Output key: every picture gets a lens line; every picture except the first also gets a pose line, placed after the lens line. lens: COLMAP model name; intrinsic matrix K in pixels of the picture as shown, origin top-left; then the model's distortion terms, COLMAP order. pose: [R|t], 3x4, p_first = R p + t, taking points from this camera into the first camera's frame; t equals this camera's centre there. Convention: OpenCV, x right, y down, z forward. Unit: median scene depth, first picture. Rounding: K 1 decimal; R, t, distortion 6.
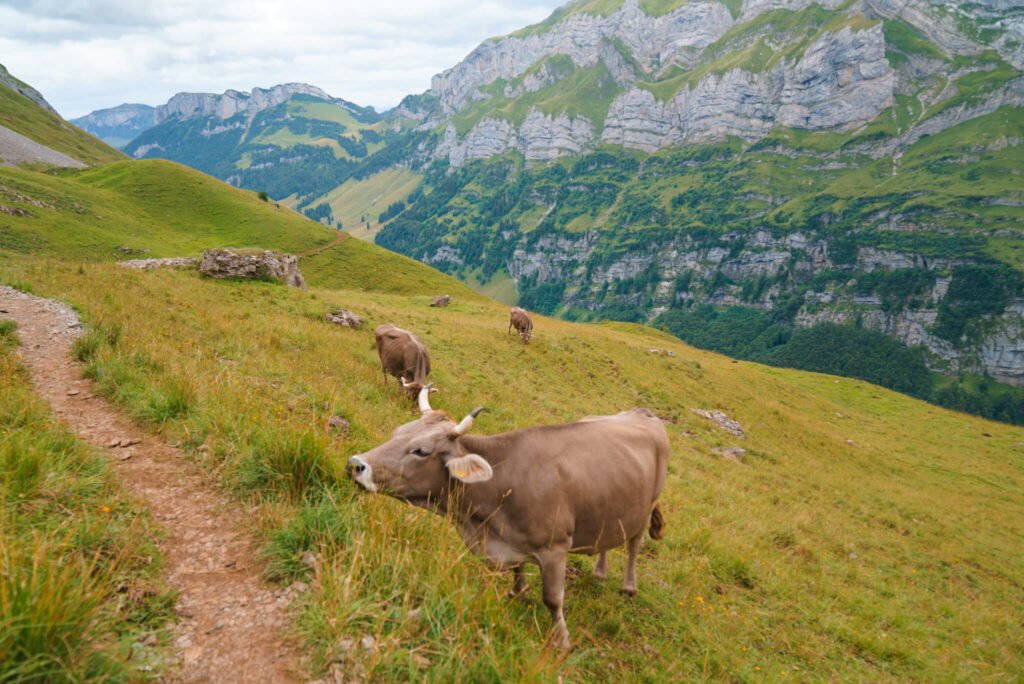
lens RADIAL K [[705.2, 0, 512.1], [0, 705.2, 356.2], [0, 0, 1]] dist [-0.133371, 0.097289]
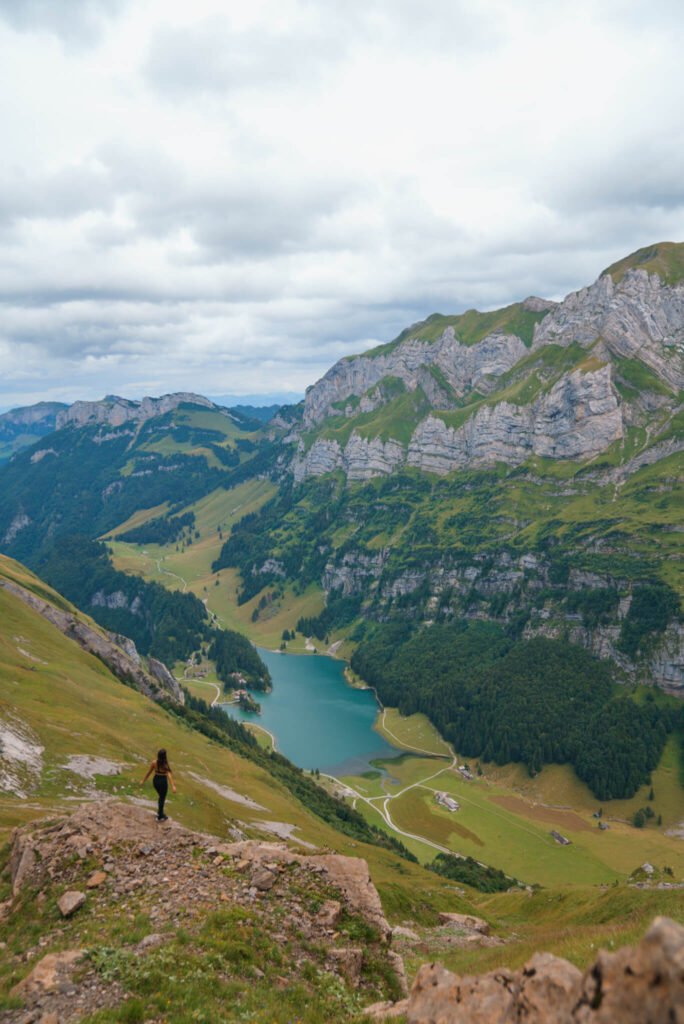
lens RADIAL K [[809.8, 0, 342.0], [0, 809.8, 512.0], [0, 0, 1]] dist [-0.064631, 0.011343]
pose [[0.987555, -0.001519, -0.157266, 0.258856], [-0.028836, 0.981253, -0.190556, 0.007026], [0.154607, 0.192719, 0.968997, -0.246687]]
